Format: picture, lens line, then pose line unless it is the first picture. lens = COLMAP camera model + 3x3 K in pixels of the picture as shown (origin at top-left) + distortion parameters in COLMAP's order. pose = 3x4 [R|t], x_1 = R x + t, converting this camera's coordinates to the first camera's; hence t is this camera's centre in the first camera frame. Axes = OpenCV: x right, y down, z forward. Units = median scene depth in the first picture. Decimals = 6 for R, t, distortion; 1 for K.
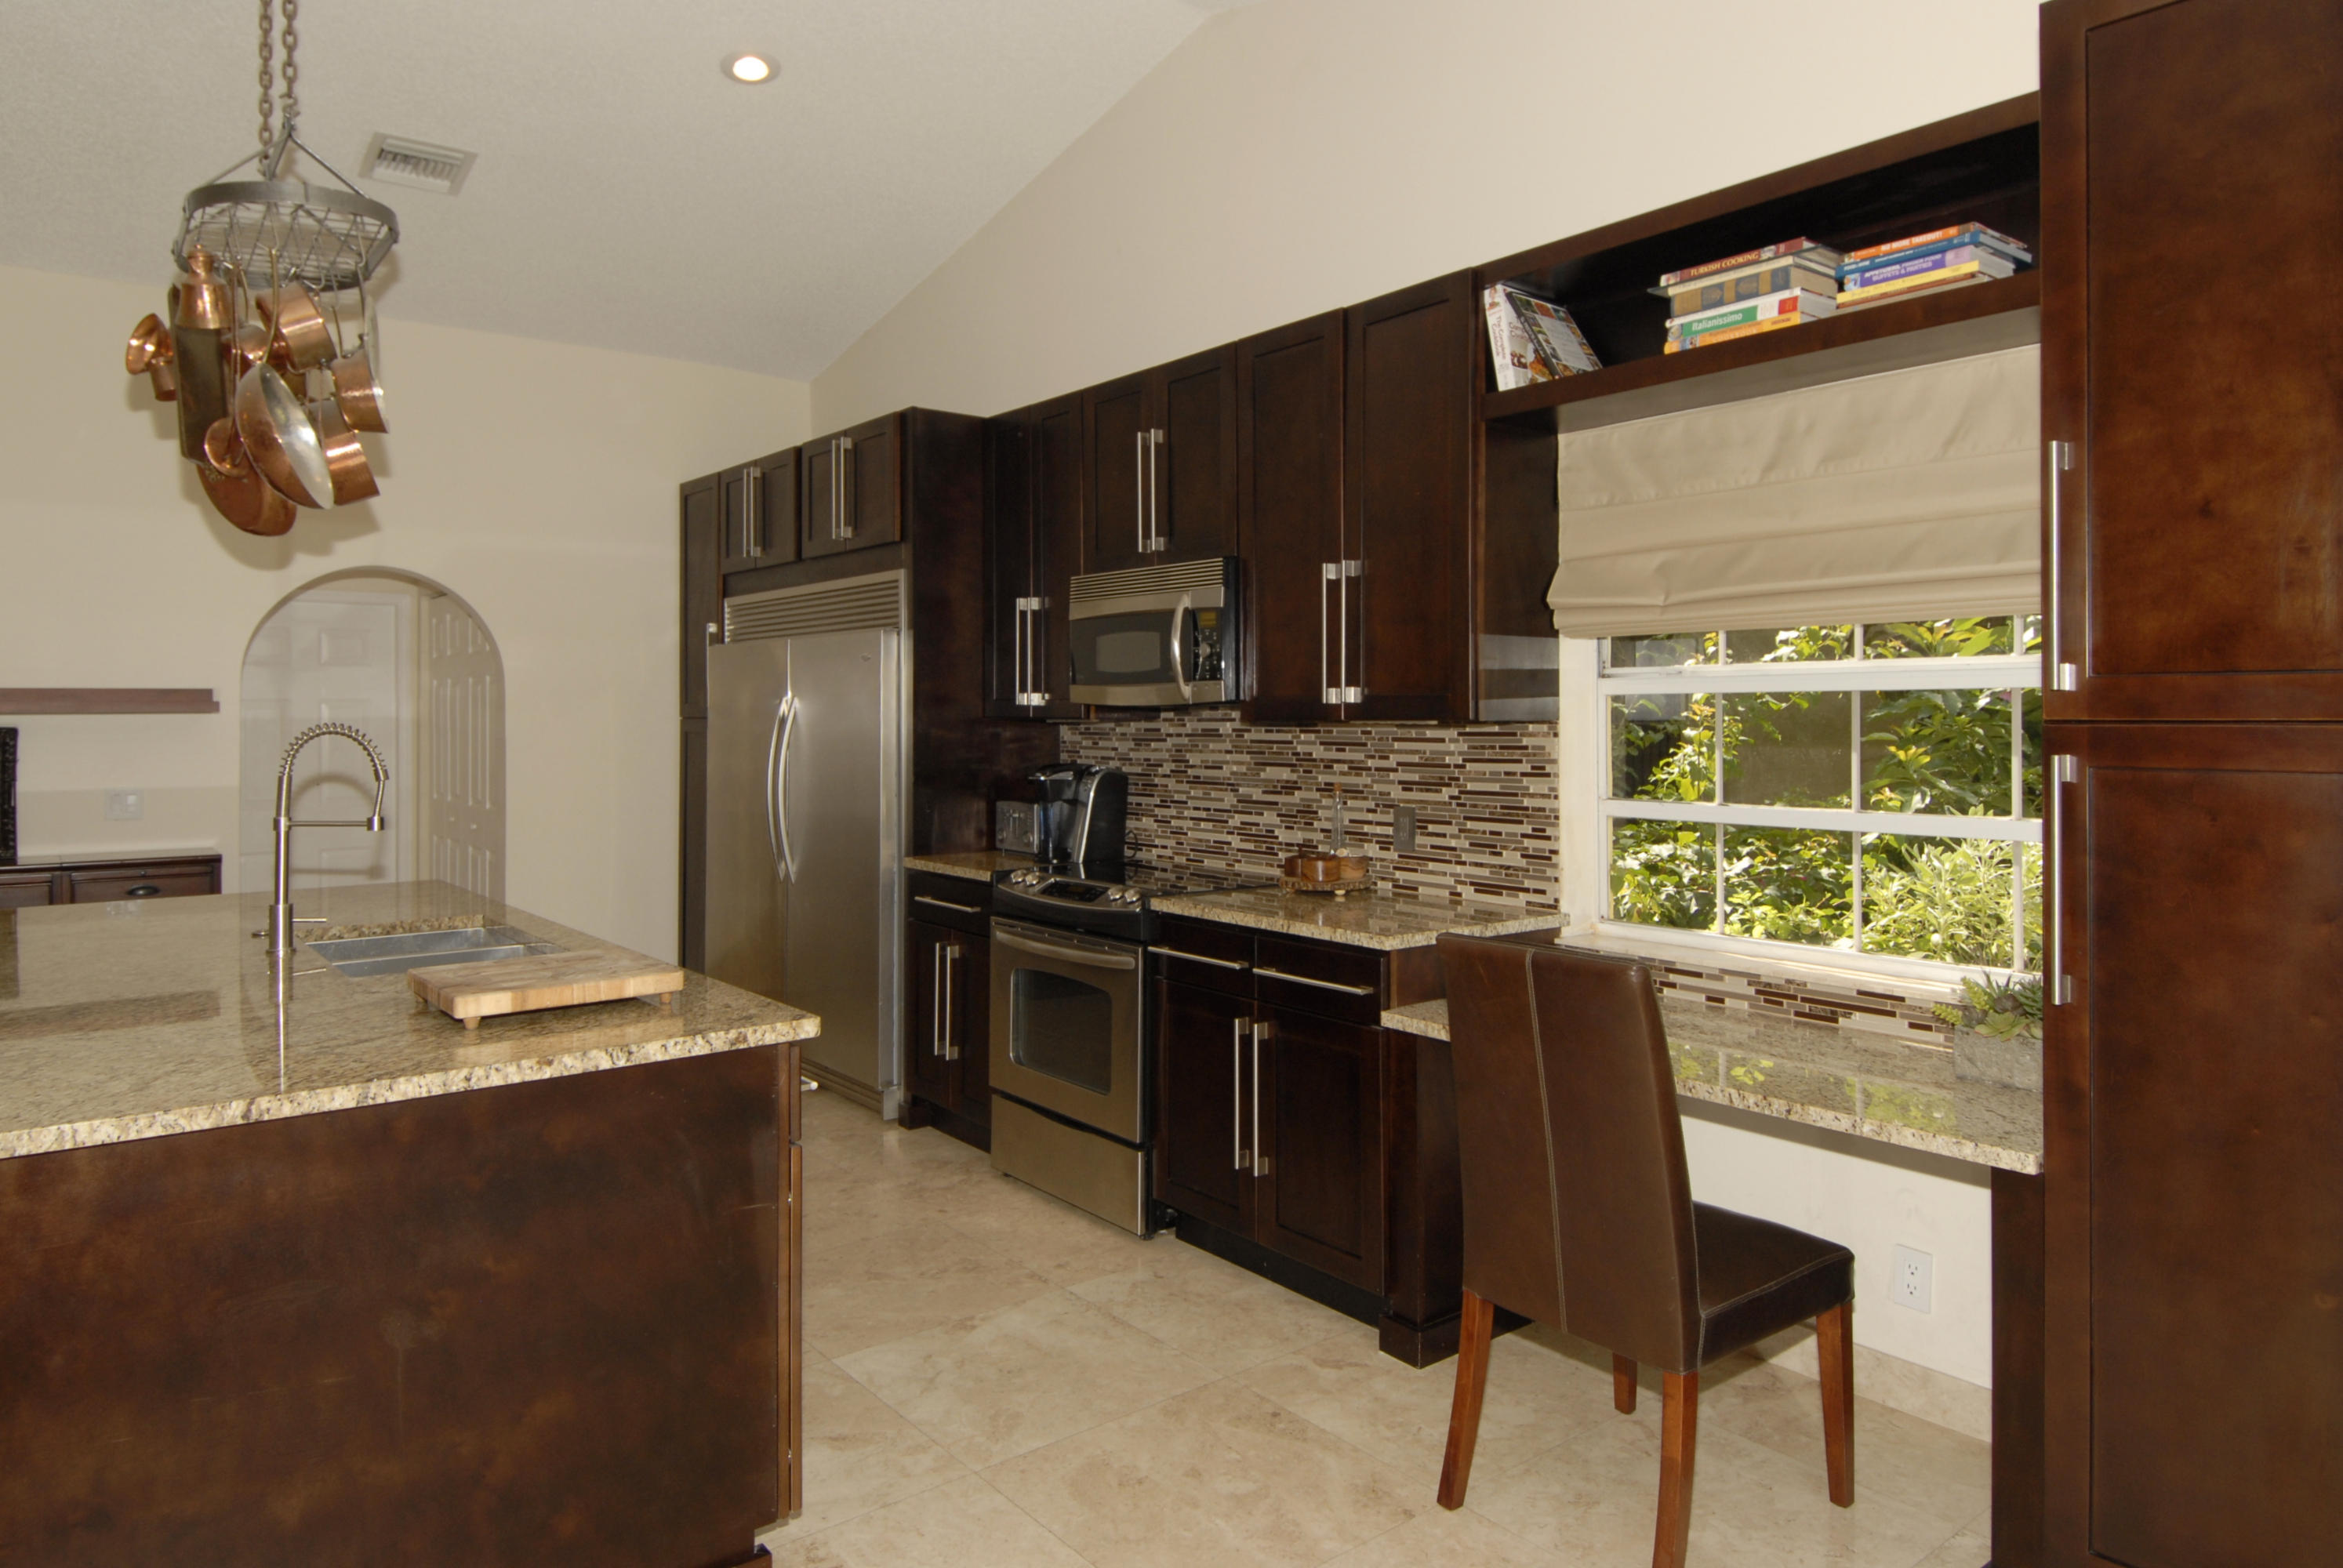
lens RADIAL K [[1437.3, 0, 1170.4], [0, 1437.3, 713.6], [0, 0, 1]] dist [0.056043, -0.059677]
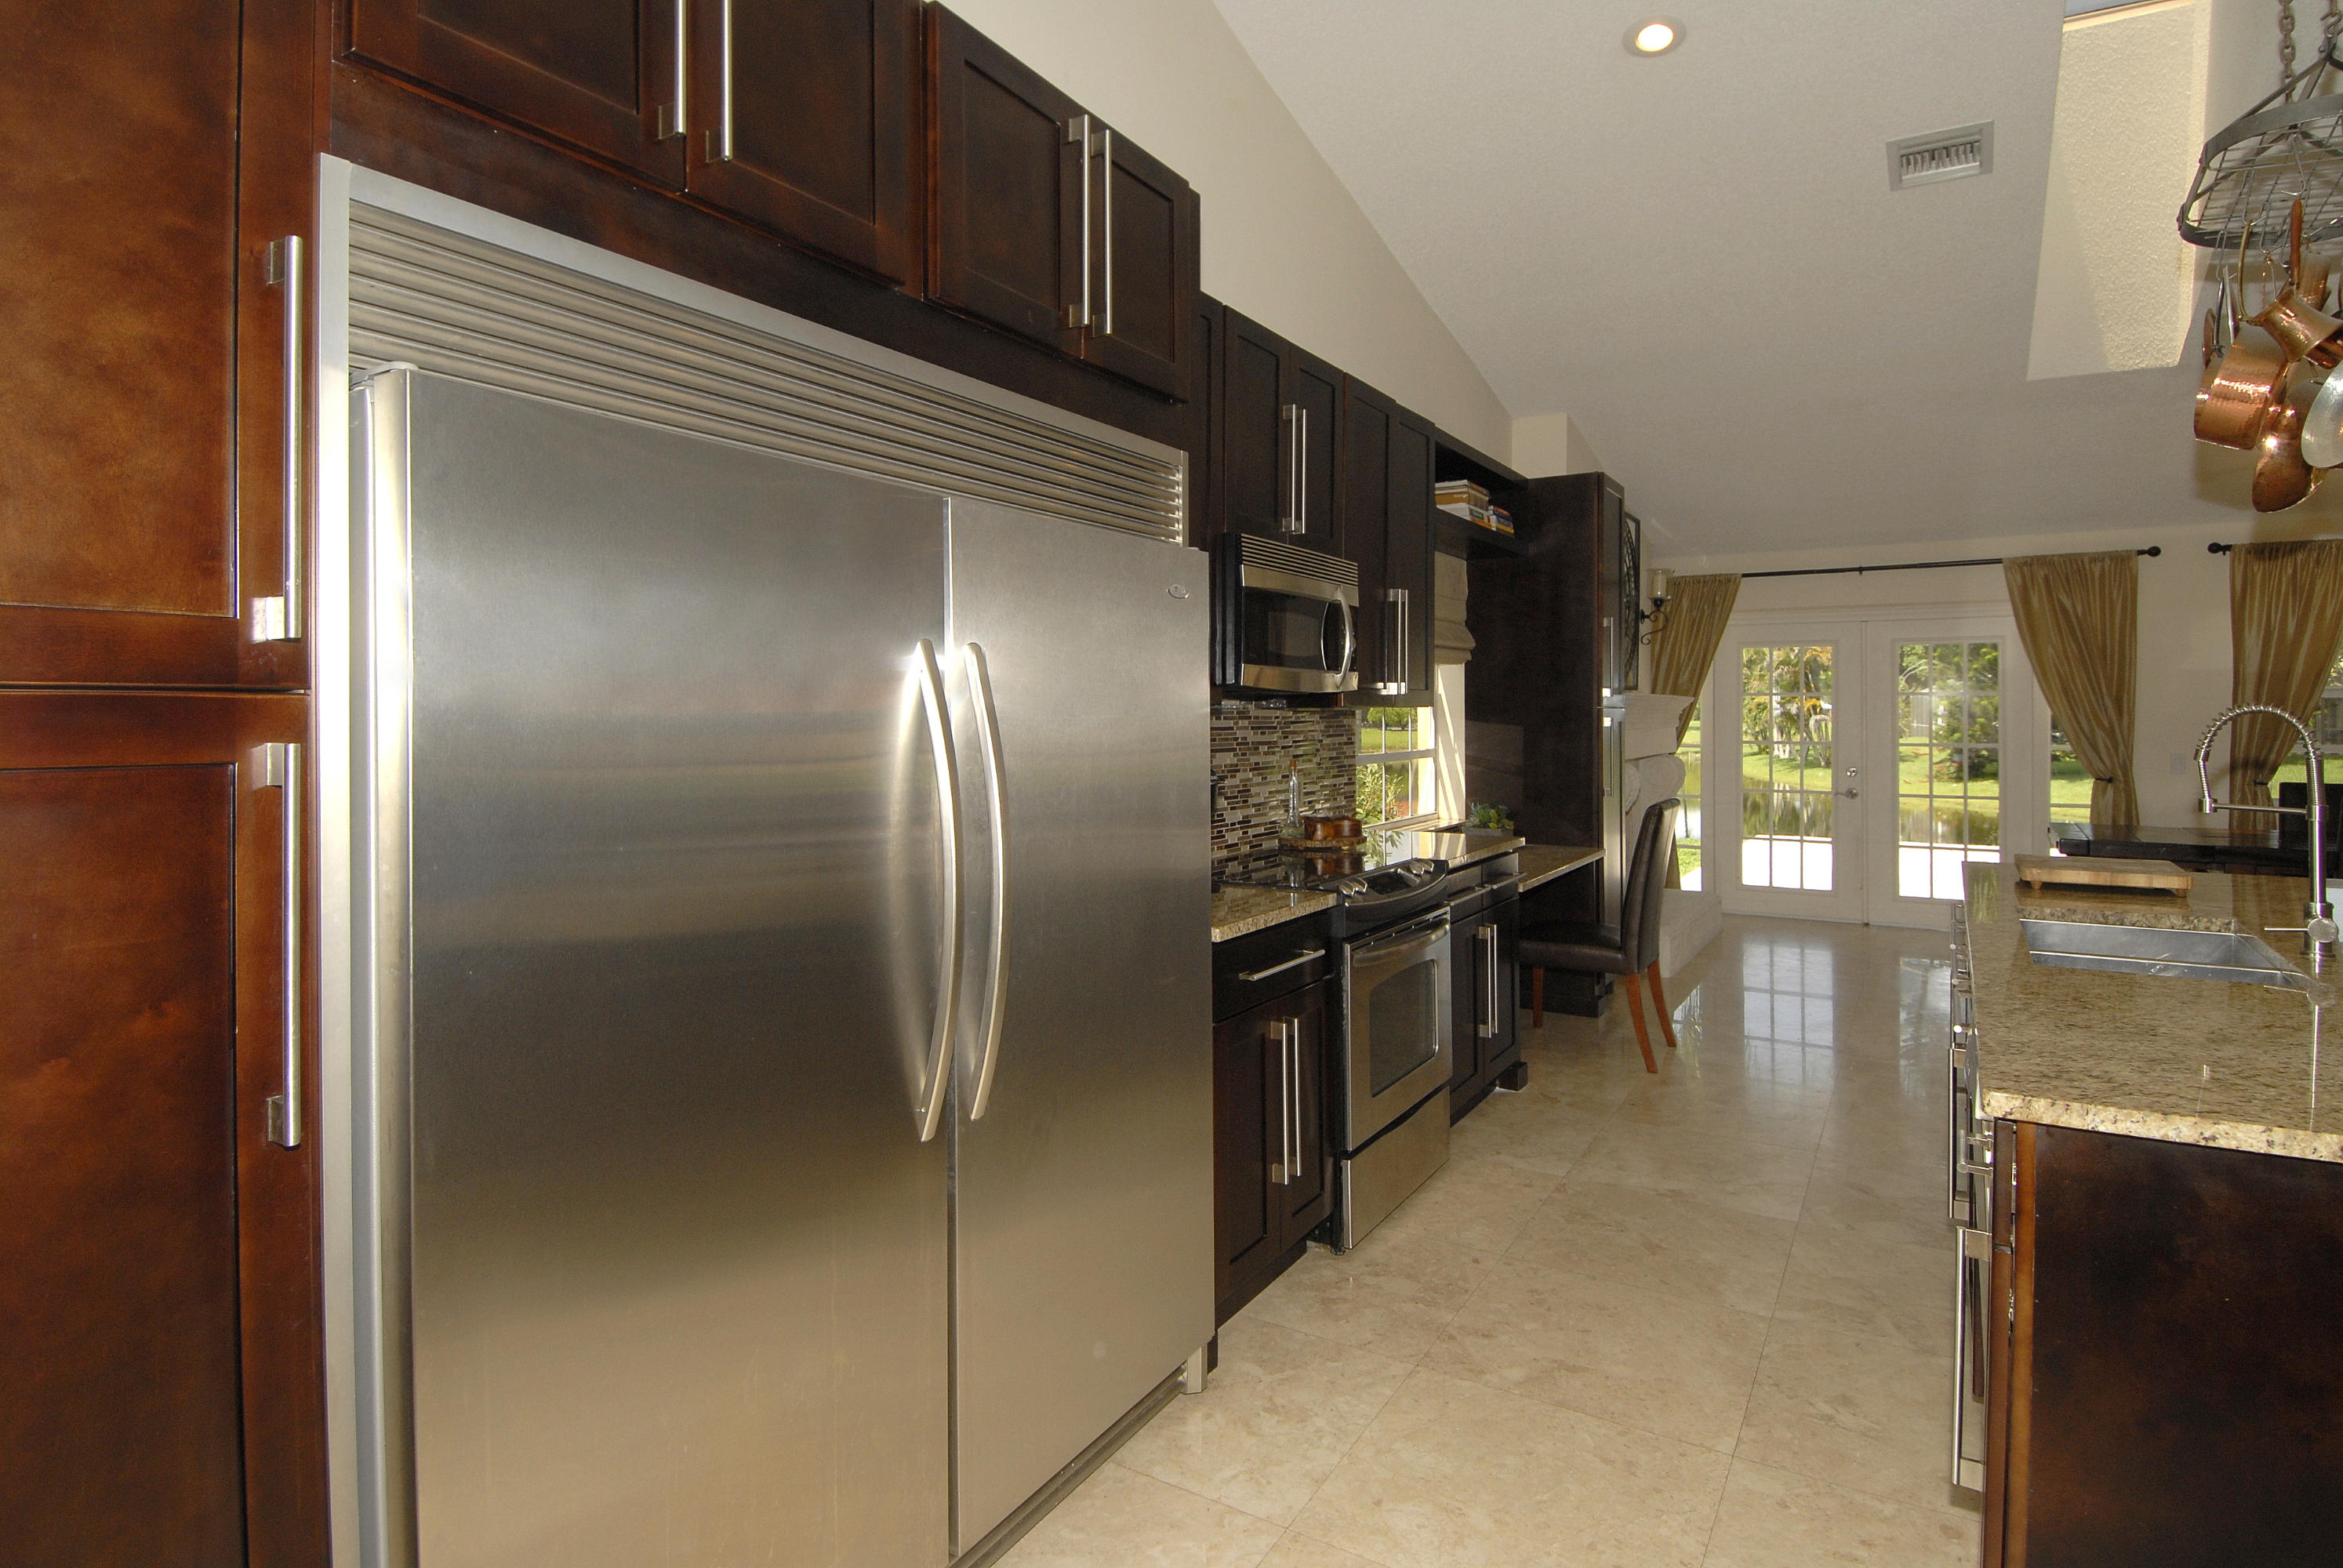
lens RADIAL K [[1241.6, 0, 1116.0], [0, 1241.6, 718.8], [0, 0, 1]] dist [-0.001271, -0.031665]
pose [[-0.312312, -0.001040, 0.949979, -0.849919], [0.003018, 0.999993, 0.002087, 0.011840], [-0.949975, 0.003518, -0.312307, 1.522694]]
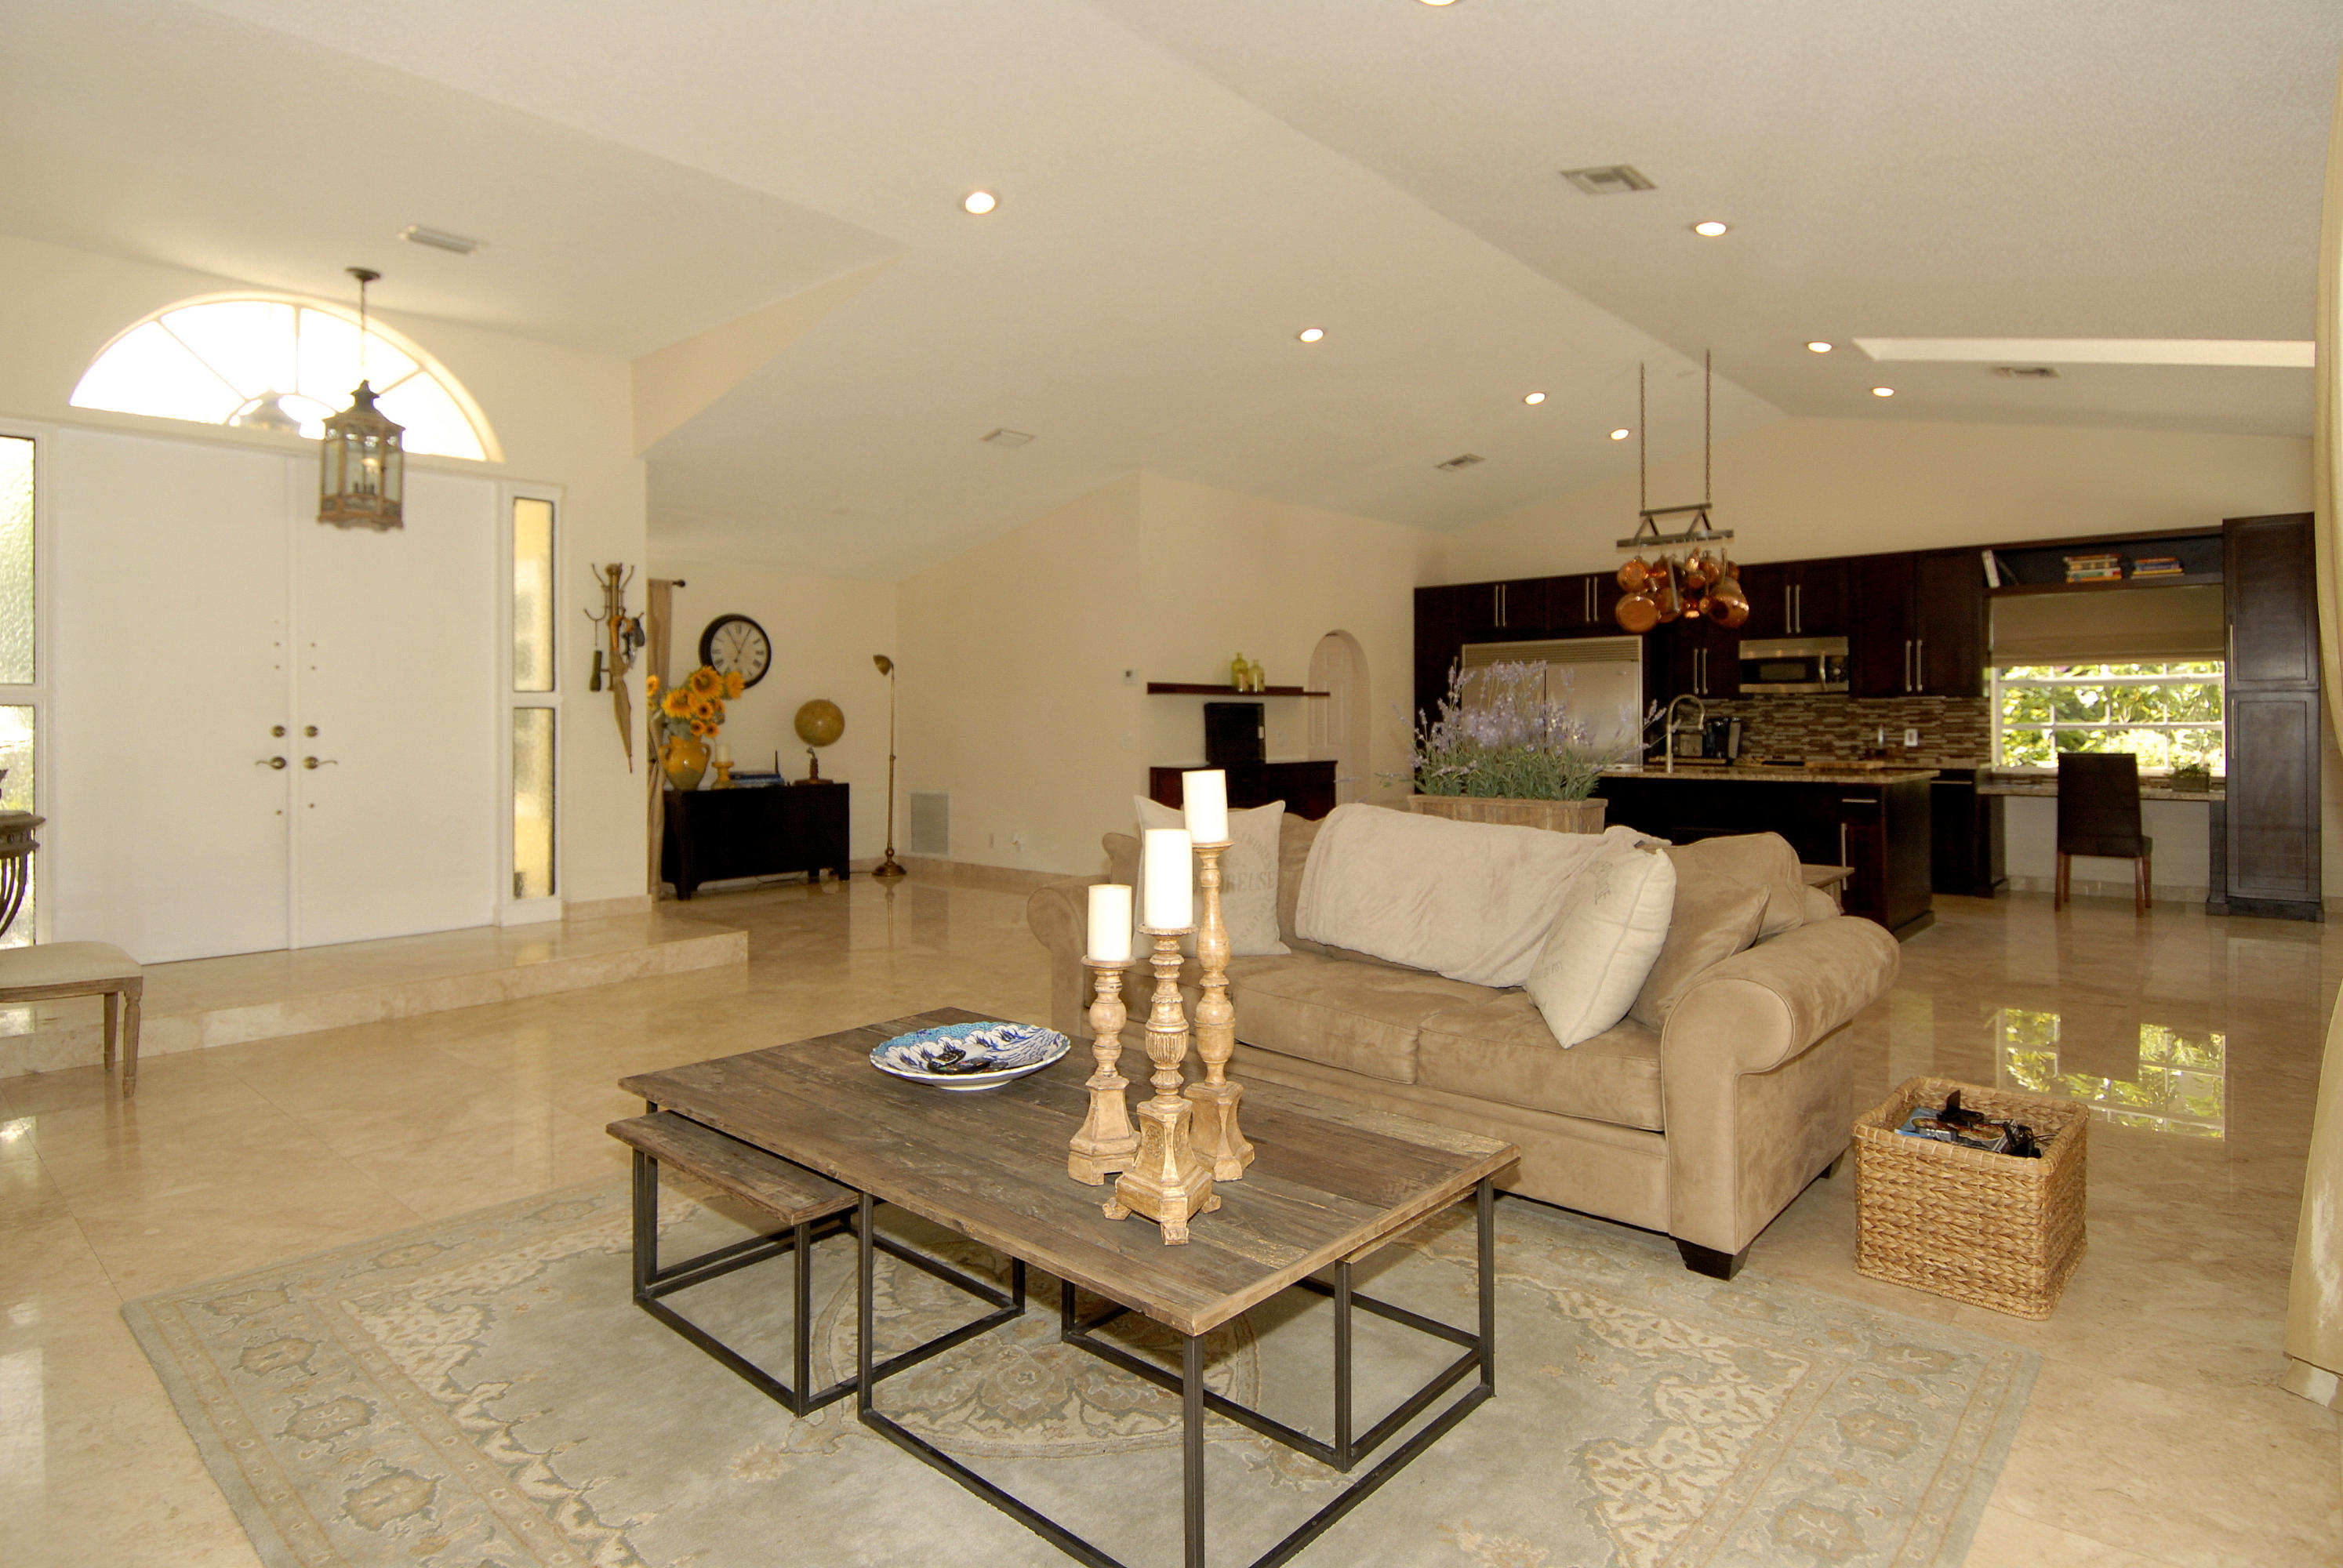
lens RADIAL K [[1242.9, 0, 1167.9], [0, 1242.9, 708.0], [0, 0, 1]] dist [0.022446, -0.021060]
pose [[0.986874, 0.000864, 0.161492, -1.623371], [0.000737, 0.999951, -0.009855, 0.047047], [-0.161493, 0.009845, 0.986825, -1.113214]]
